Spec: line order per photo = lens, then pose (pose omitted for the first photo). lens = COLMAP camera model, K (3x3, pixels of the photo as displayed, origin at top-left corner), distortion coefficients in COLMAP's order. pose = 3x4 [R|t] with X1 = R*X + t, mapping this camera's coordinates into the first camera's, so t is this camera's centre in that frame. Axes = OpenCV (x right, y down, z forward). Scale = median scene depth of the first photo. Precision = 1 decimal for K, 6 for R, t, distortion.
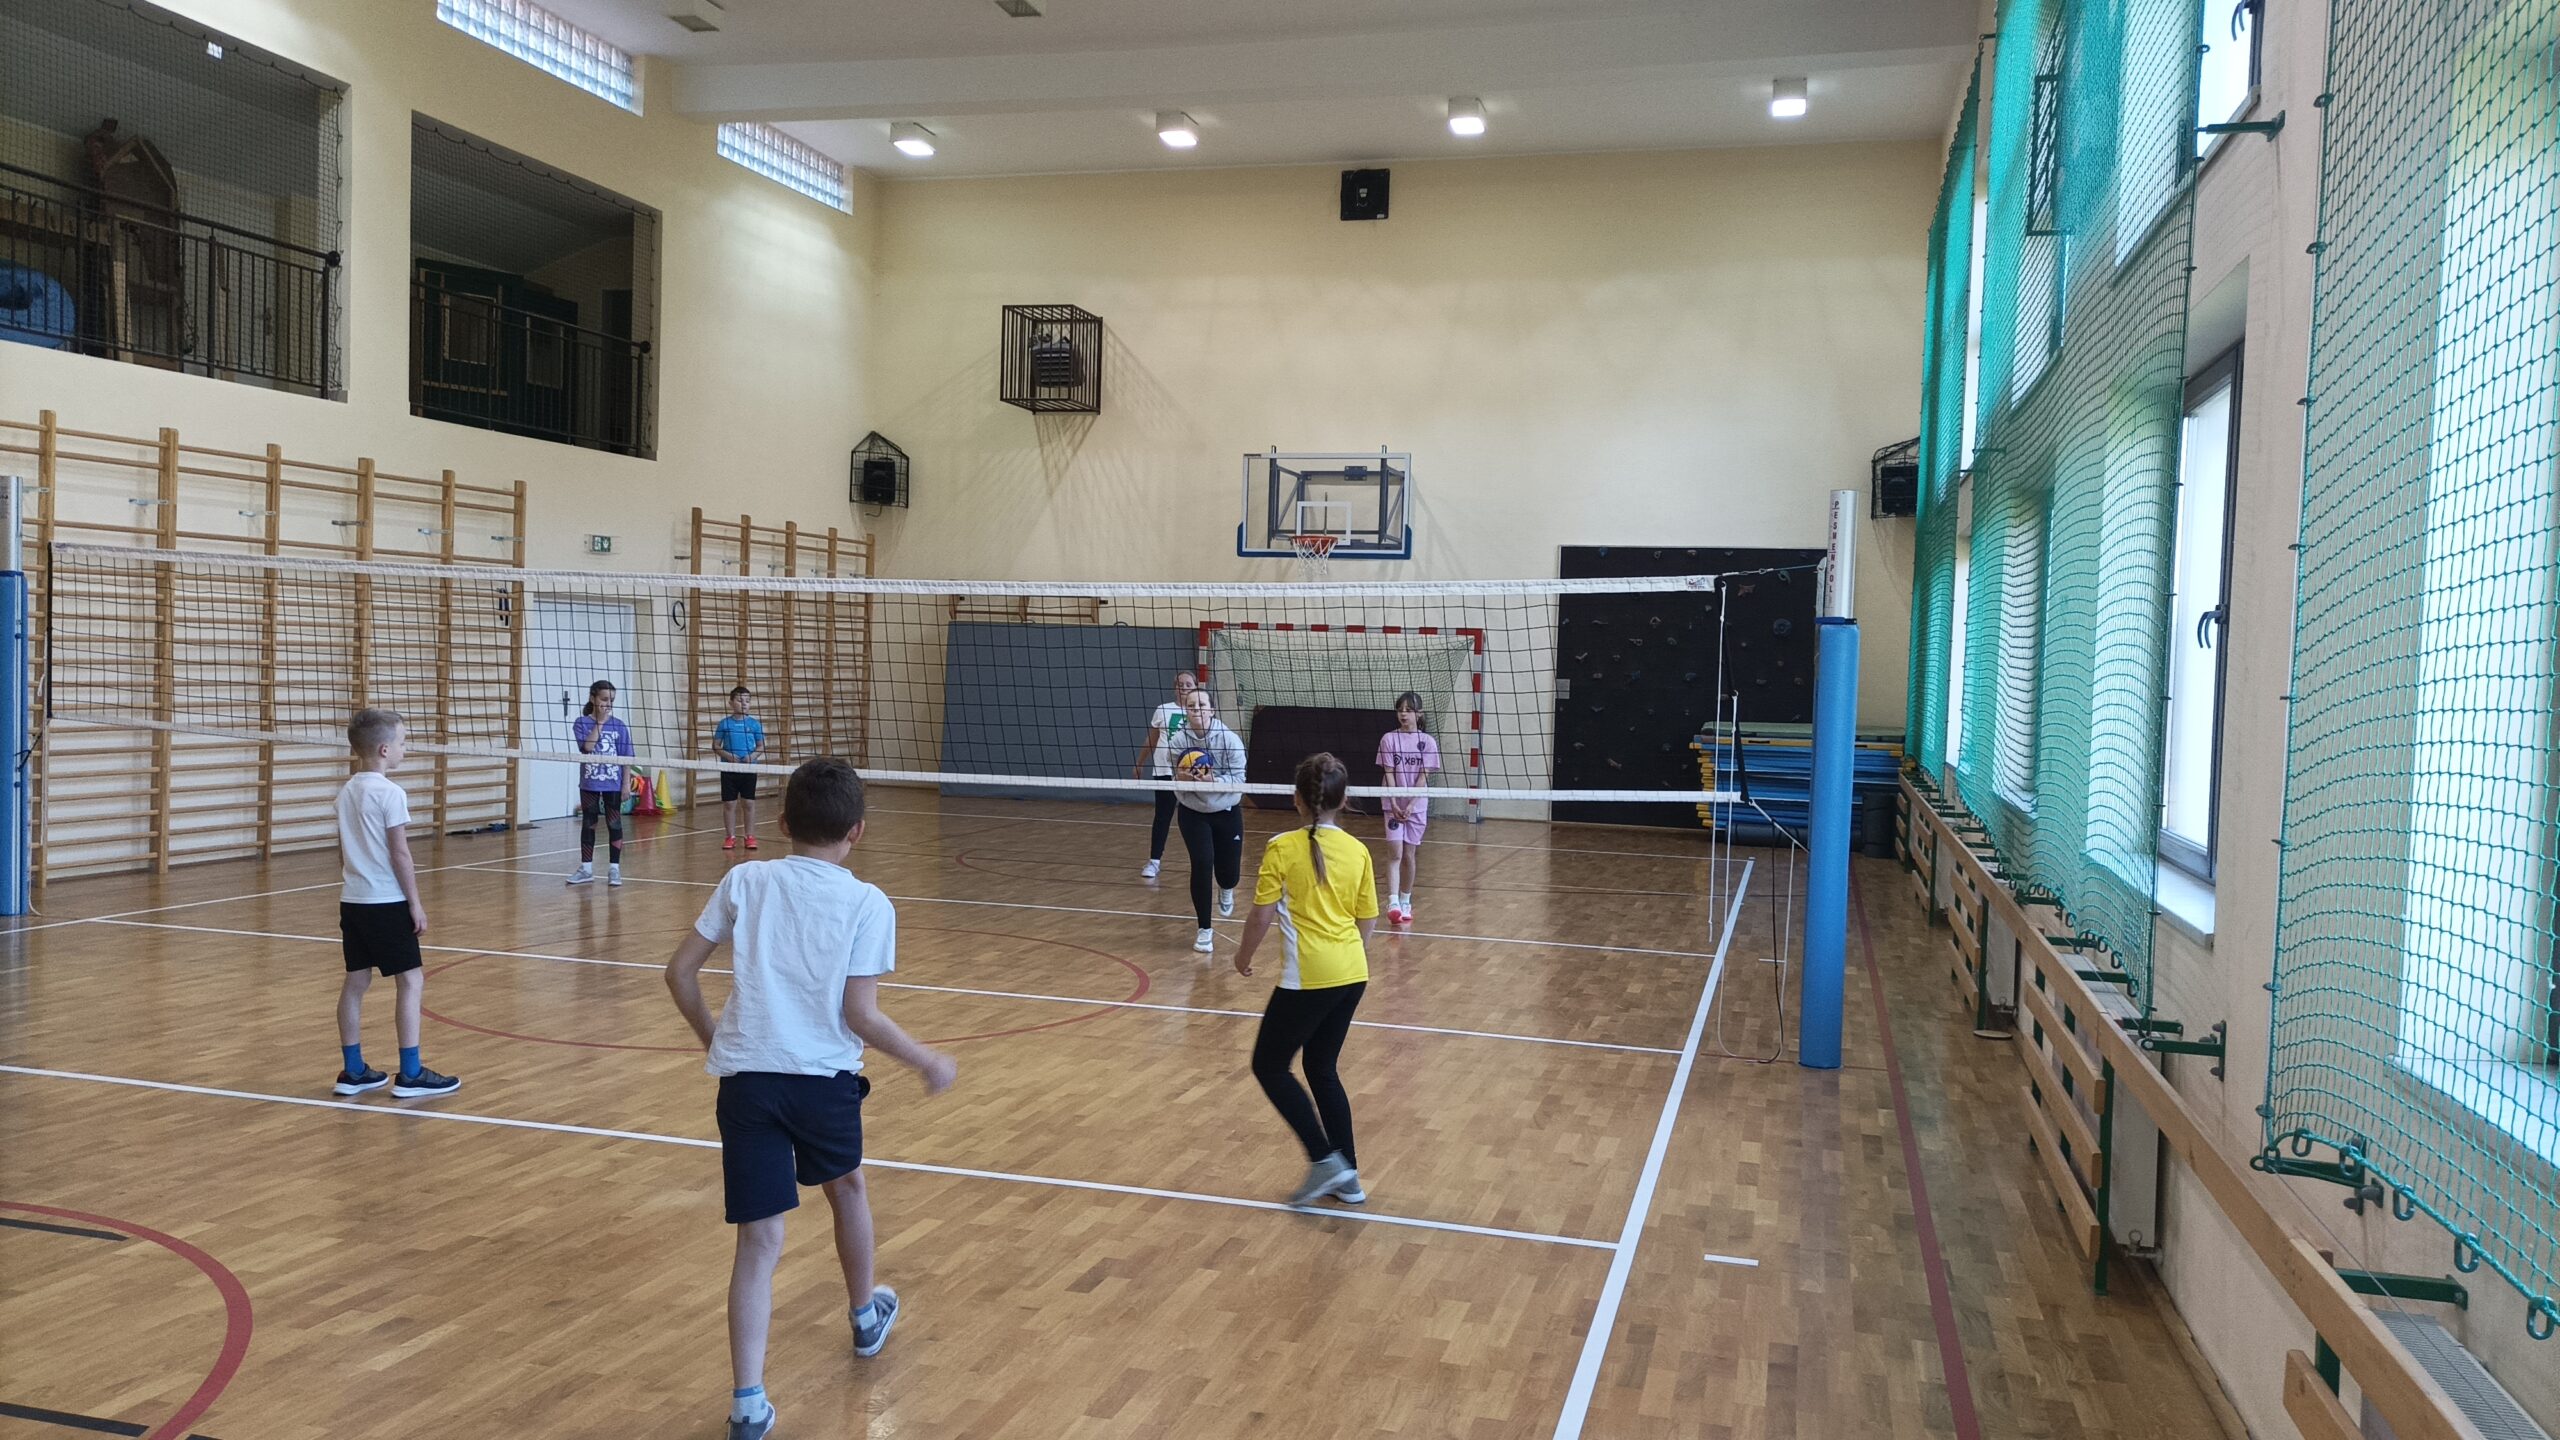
lens RADIAL K [[1890.1, 0, 1272.3], [0, 1890.1, 716.3], [0, 0, 1]] dist [0.051991, -0.045484]
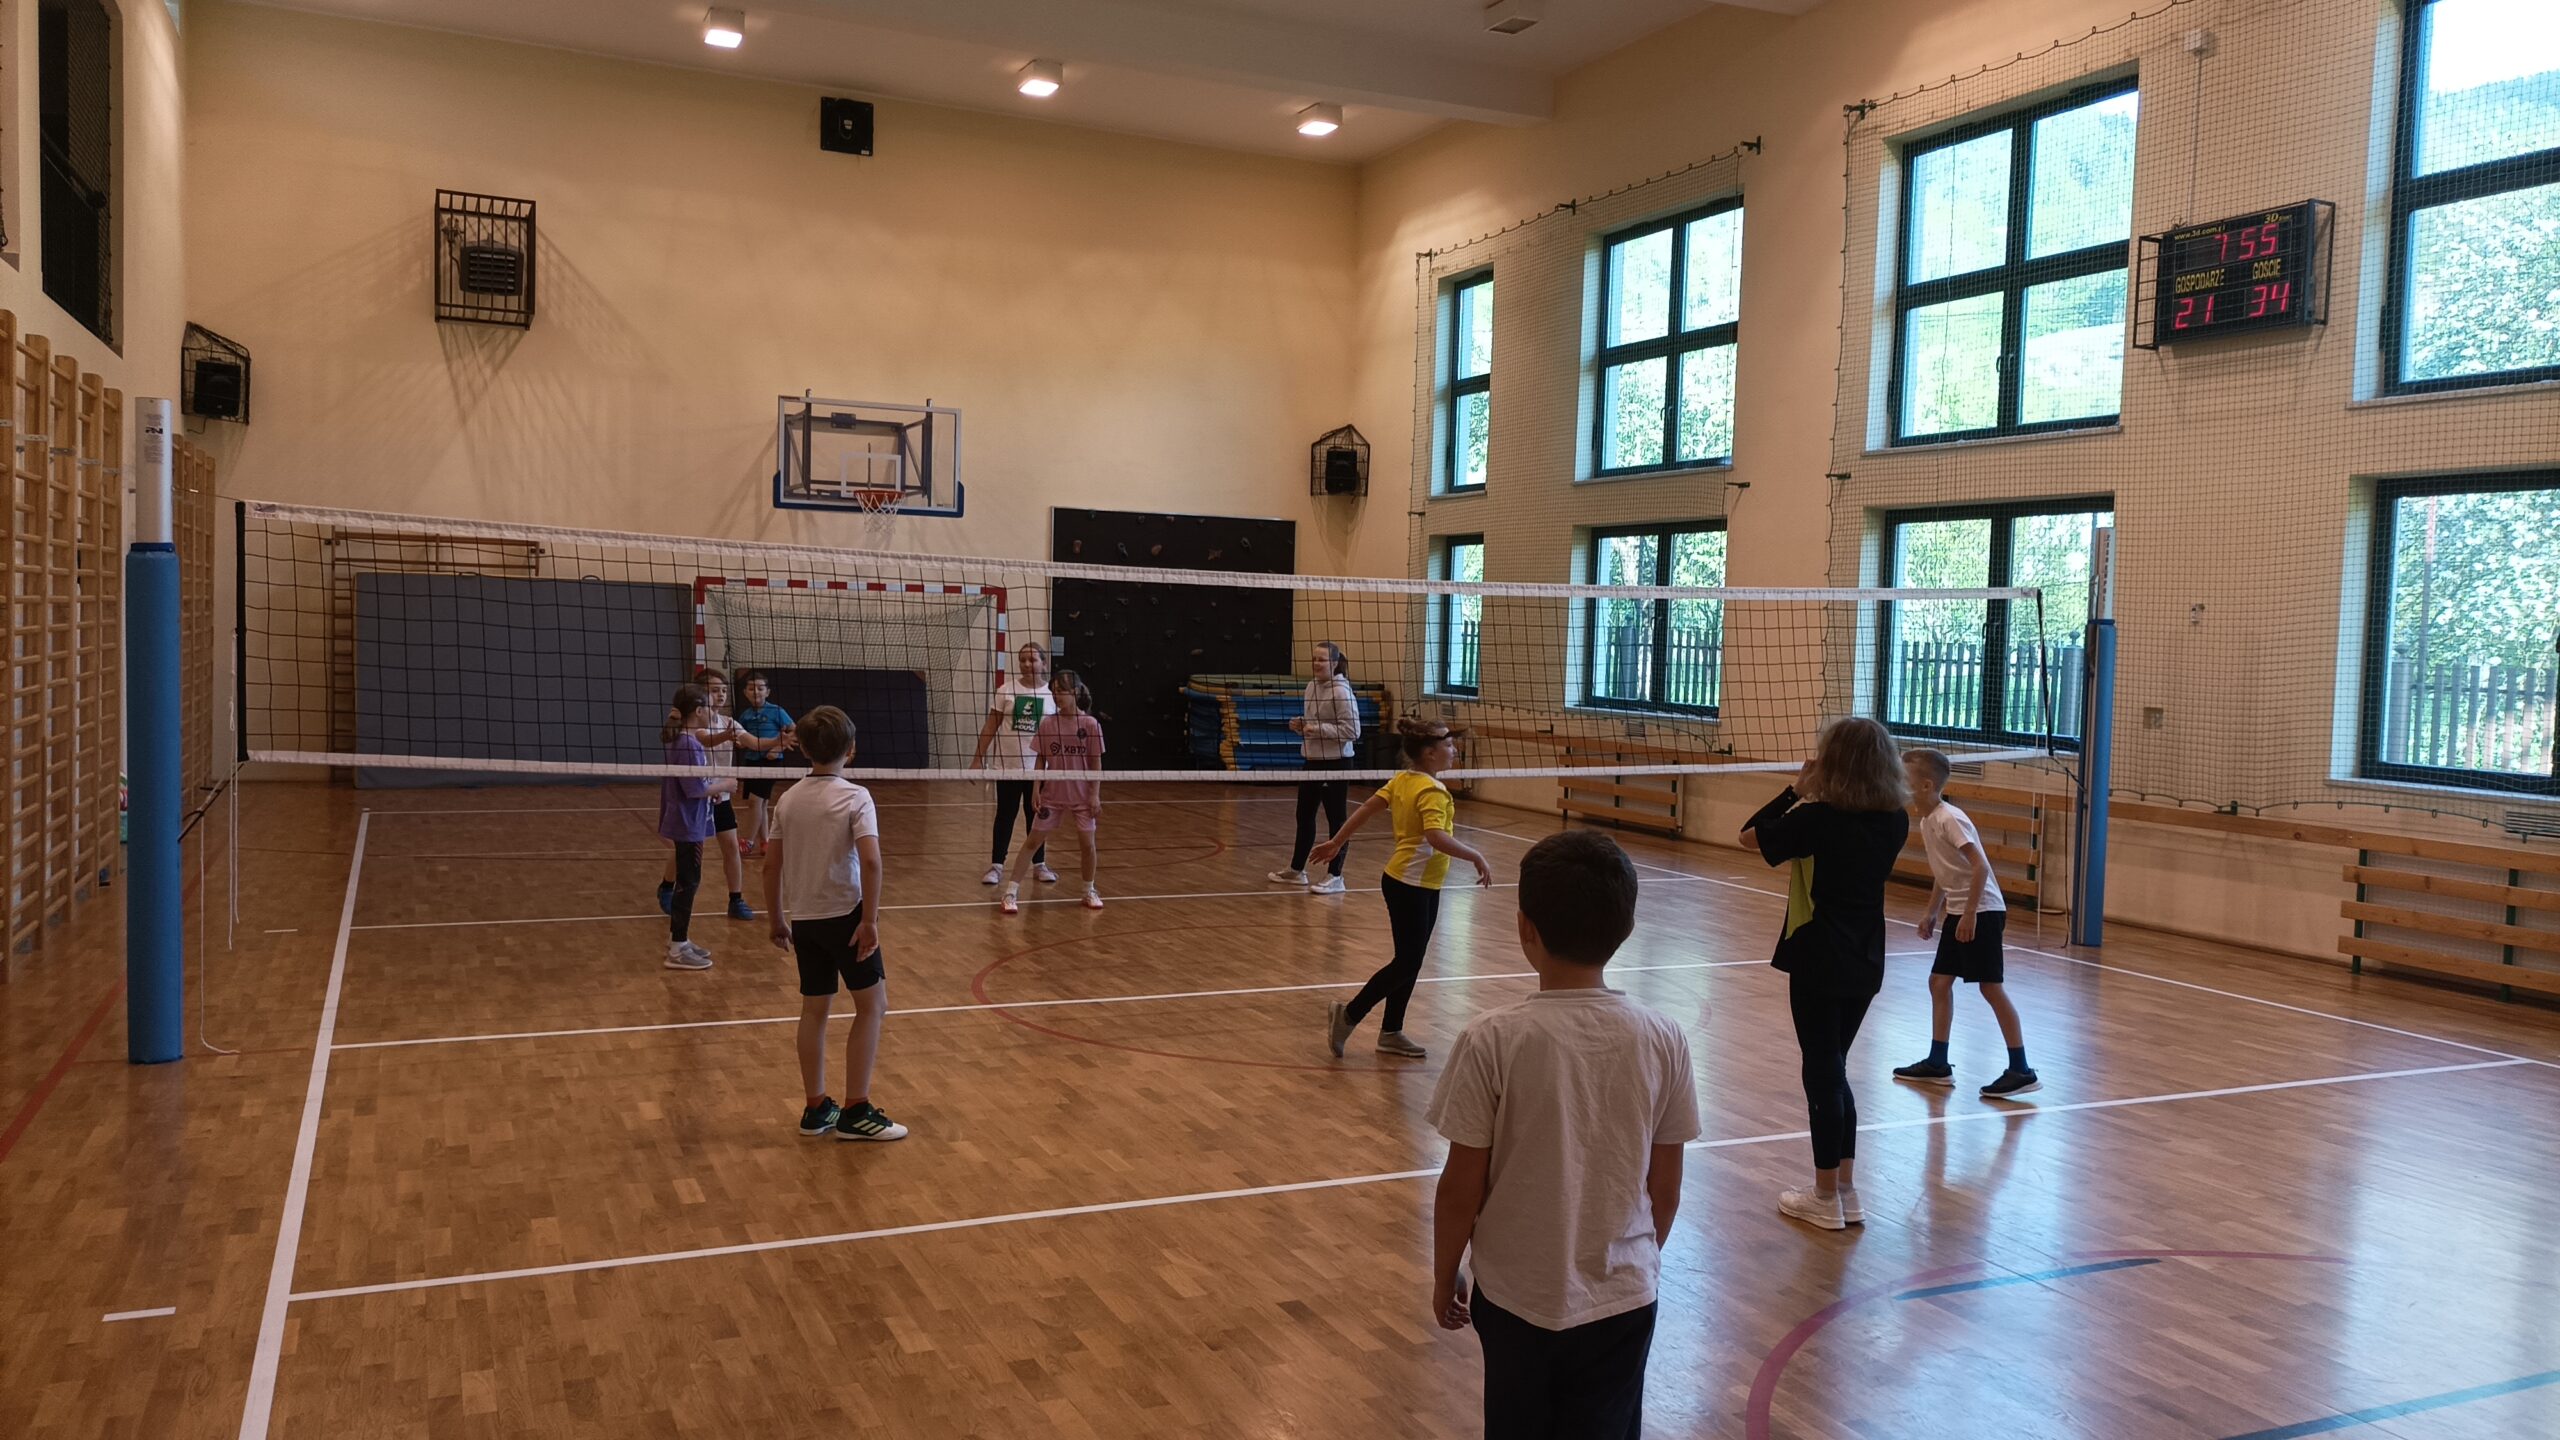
lens RADIAL K [[1890.1, 0, 1272.3], [0, 1890.1, 716.3], [0, 0, 1]] dist [0.051991, -0.045484]
pose [[0.759745, -0.041496, 0.648896, -0.631545], [0.015169, 0.998821, 0.046112, -0.032167], [-0.650045, -0.025190, 0.759478, 0.200483]]
